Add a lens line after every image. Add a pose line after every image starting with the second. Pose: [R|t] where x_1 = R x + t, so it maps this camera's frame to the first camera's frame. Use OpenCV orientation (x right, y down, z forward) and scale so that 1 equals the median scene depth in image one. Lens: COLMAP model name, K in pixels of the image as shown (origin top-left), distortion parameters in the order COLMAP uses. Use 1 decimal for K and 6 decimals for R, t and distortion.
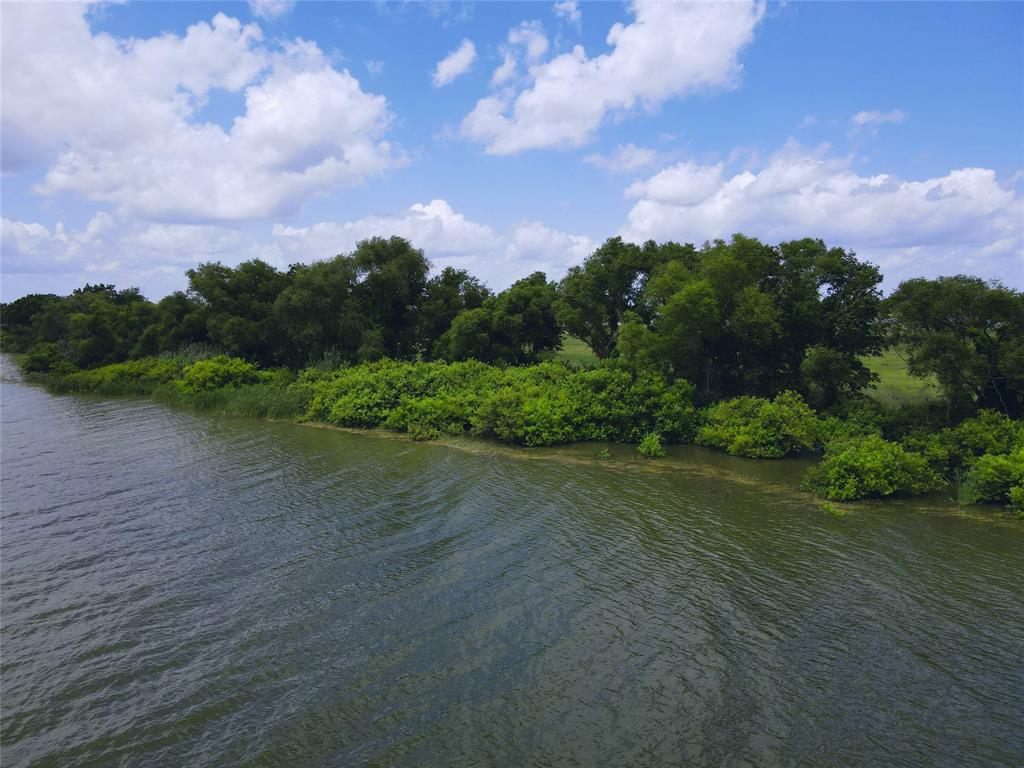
lens RADIAL K [[750.5, 0, 514.4], [0, 750.5, 374.4], [0, 0, 1]] dist [0.028397, -0.009400]
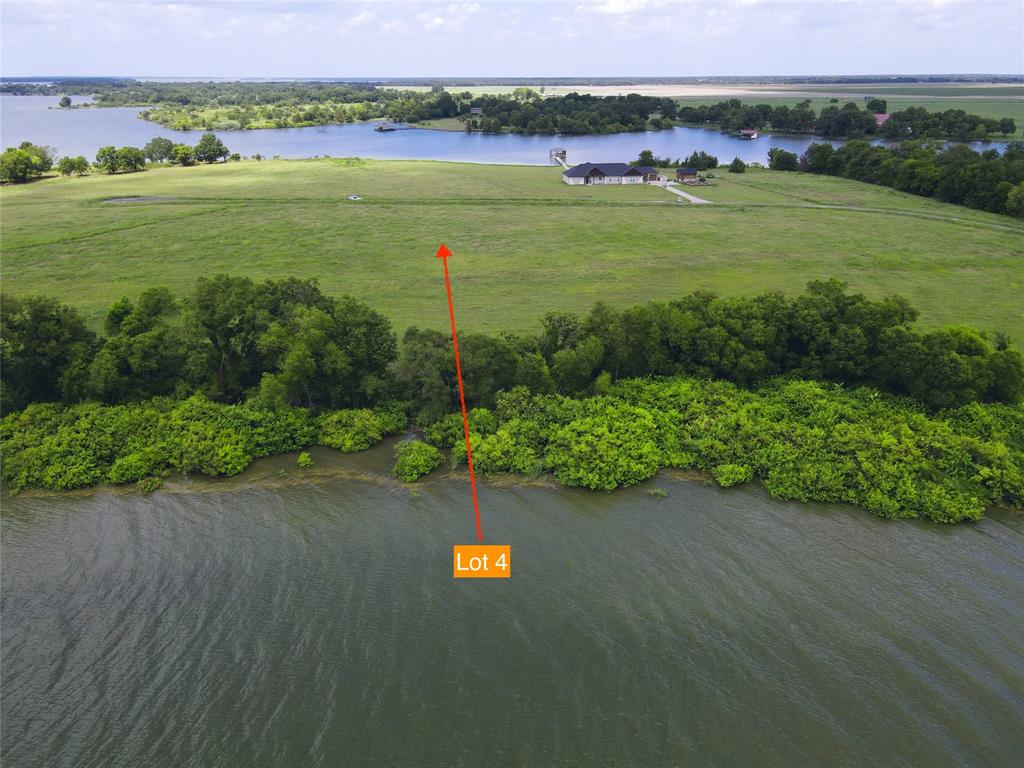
lens RADIAL K [[750.5, 0, 528.3], [0, 750.5, 357.1], [0, 0, 1]] dist [0.028397, -0.009400]
pose [[0.723714, -0.212006, 0.656727, -0.557616], [0.032383, 0.961026, 0.274555, -0.611636], [-0.689340, -0.177433, 0.702373, -0.605948]]
